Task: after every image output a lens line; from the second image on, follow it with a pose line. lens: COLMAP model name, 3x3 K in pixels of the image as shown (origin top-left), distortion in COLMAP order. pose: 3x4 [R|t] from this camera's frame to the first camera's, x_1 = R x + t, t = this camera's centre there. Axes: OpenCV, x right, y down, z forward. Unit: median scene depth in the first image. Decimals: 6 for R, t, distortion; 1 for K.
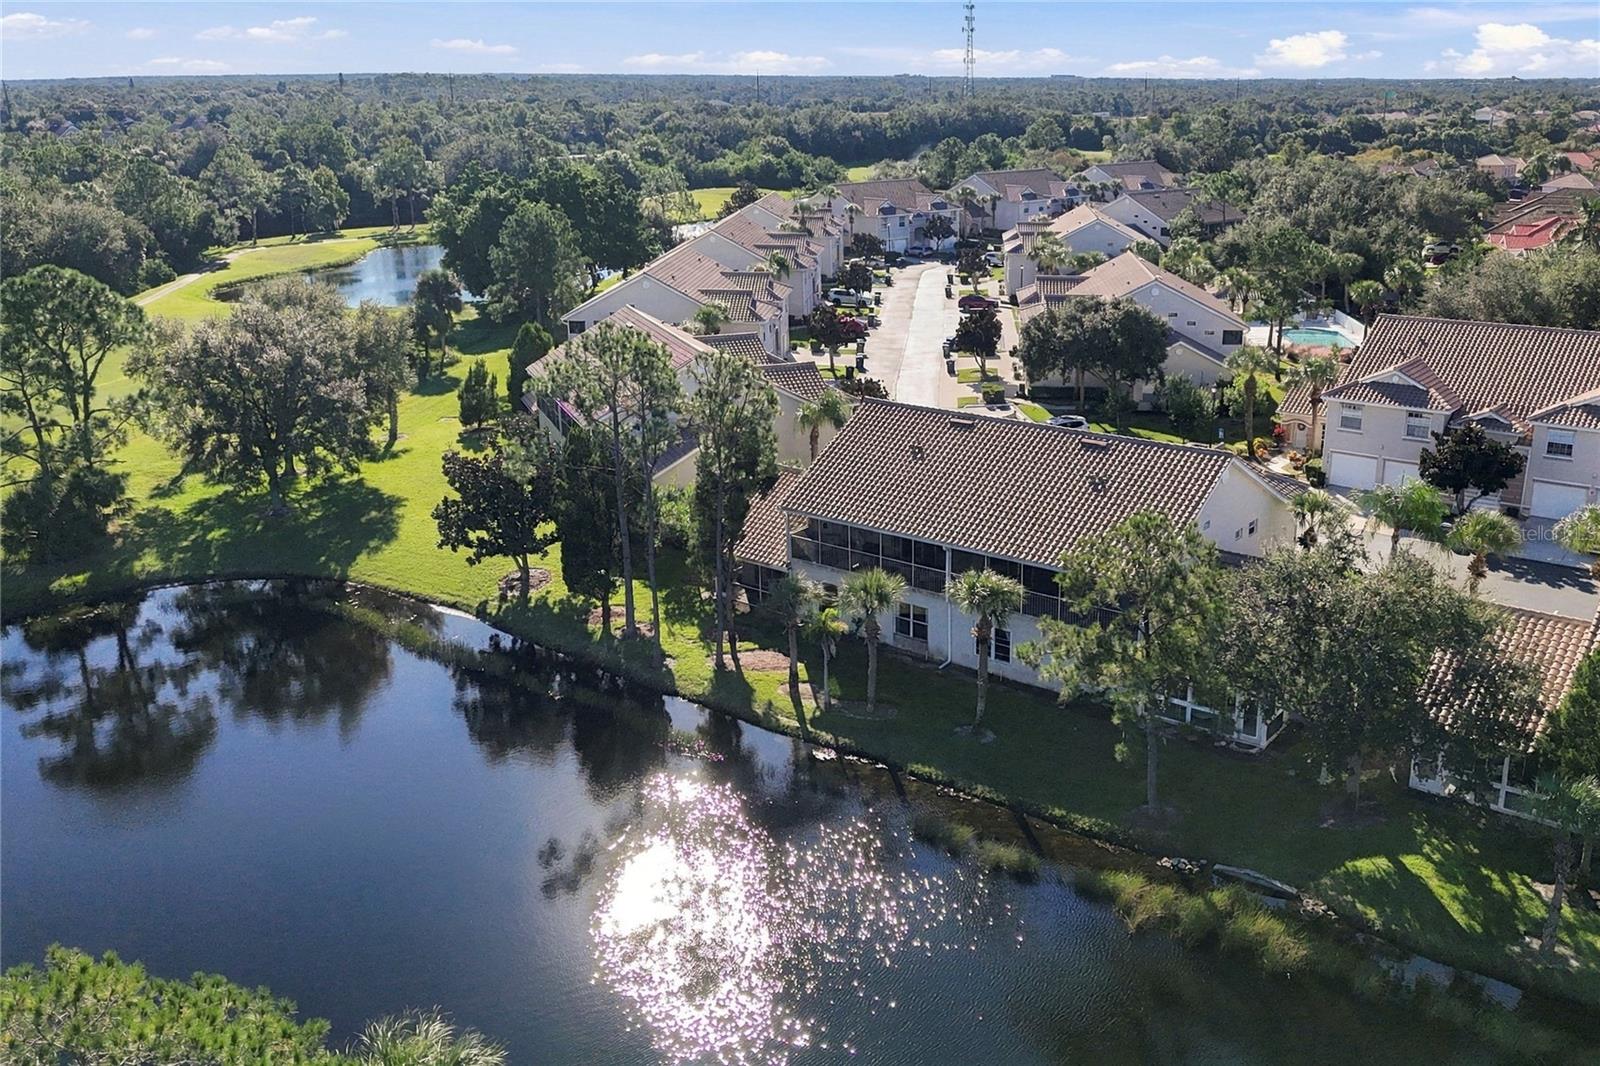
lens RADIAL K [[1406.2, 0, 800.0], [0, 1406.2, 533.0], [0, 0, 1]] dist [0.018826, -0.021235]
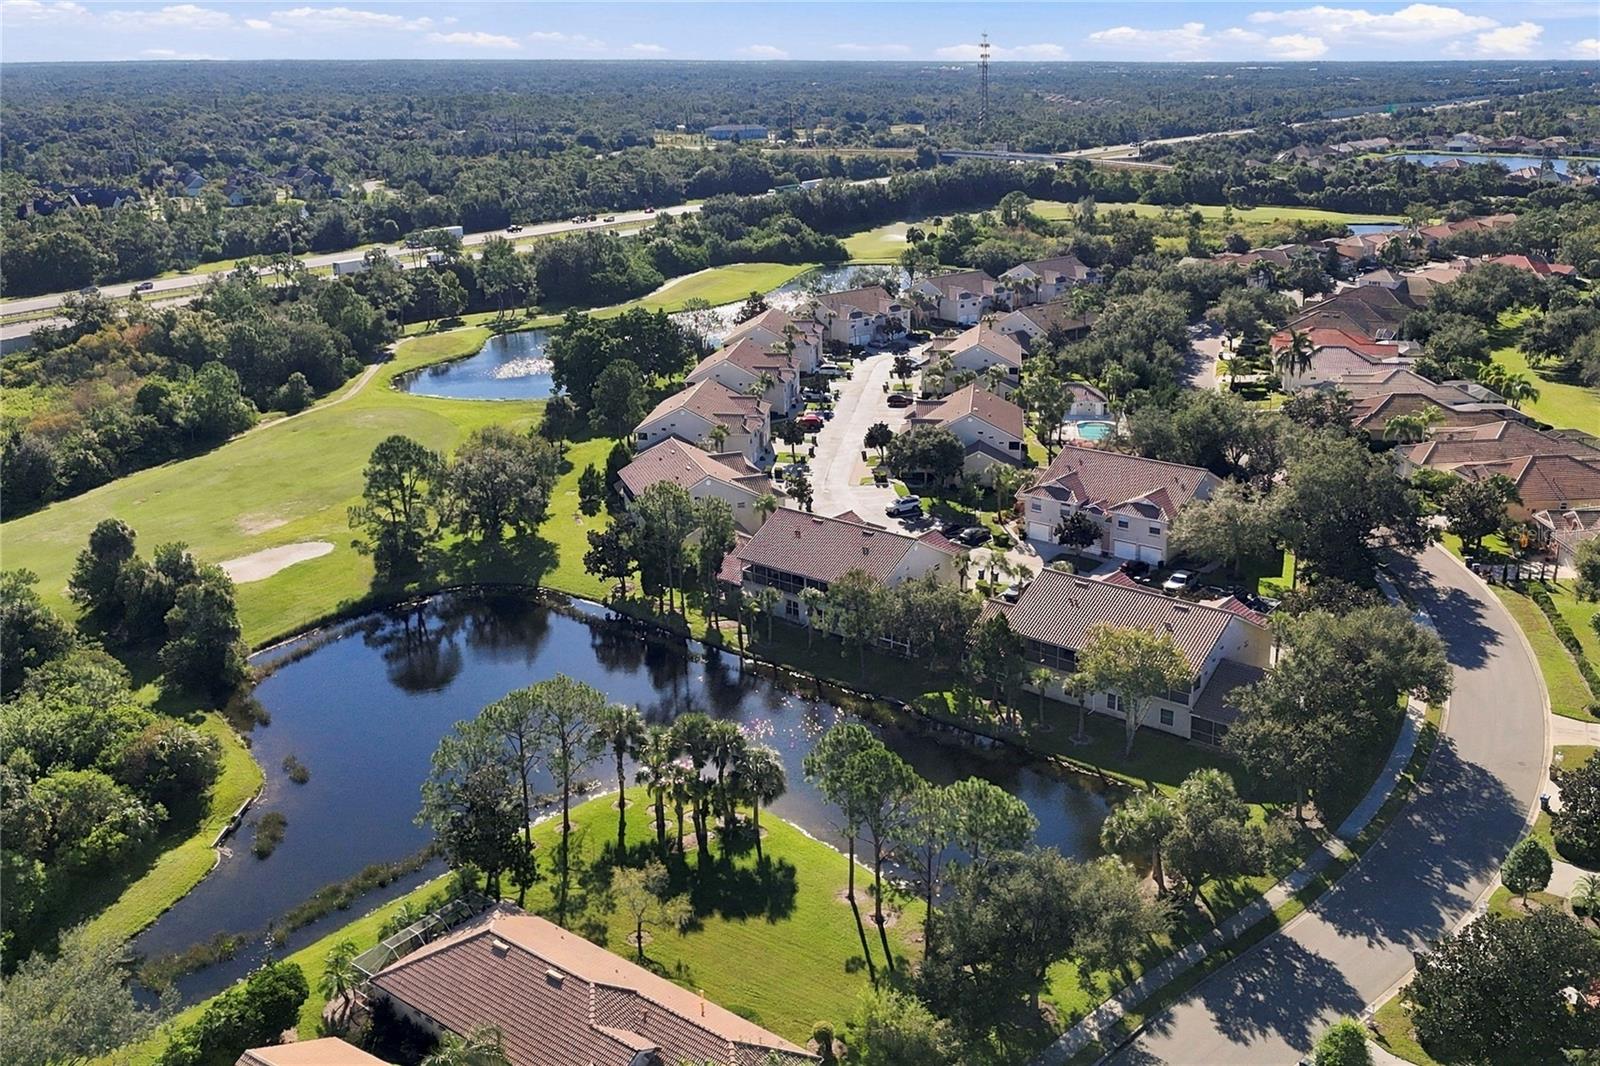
lens RADIAL K [[1406.2, 0, 800.0], [0, 1406.2, 533.0], [0, 0, 1]] dist [0.018826, -0.021235]
pose [[0.999511, 0.004024, -0.030999, 0.142061], [-0.003653, 0.999921, 0.012013, -0.077486], [0.031045, -0.011894, 0.999447, -1.147836]]
